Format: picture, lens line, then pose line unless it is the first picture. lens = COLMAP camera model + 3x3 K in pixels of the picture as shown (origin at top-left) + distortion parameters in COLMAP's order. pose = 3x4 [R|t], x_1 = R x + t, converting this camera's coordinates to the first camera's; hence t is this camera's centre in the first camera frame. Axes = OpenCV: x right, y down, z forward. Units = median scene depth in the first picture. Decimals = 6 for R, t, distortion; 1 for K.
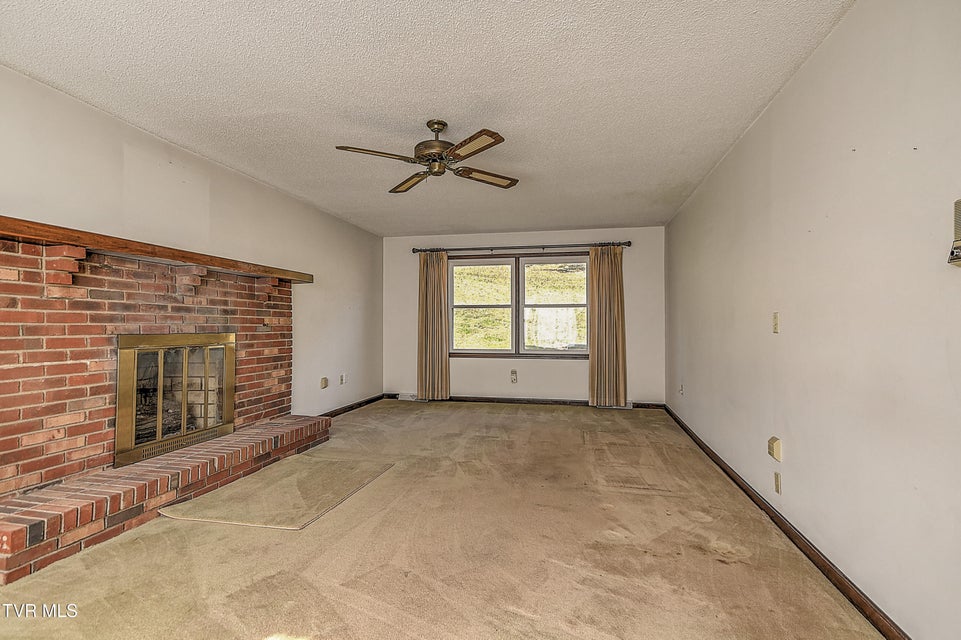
lens RADIAL K [[457.7, 0, 495.7], [0, 457.7, 317.0], [0, 0, 1]] dist [0.022180, -0.003172]
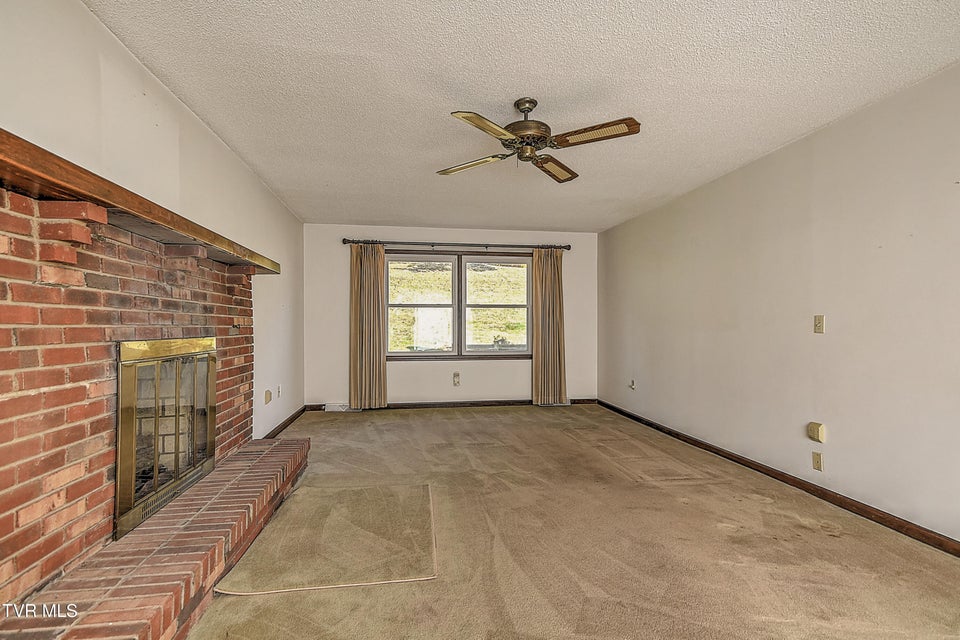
lens RADIAL K [[457.2, 0, 486.5], [0, 457.2, 325.8], [0, 0, 1]] dist [0.022180, -0.003172]
pose [[0.938810, -0.001506, 0.344431, -0.479619], [-0.005101, 0.999820, 0.018275, 0.000181], [-0.344397, -0.018913, 0.938634, 0.165147]]
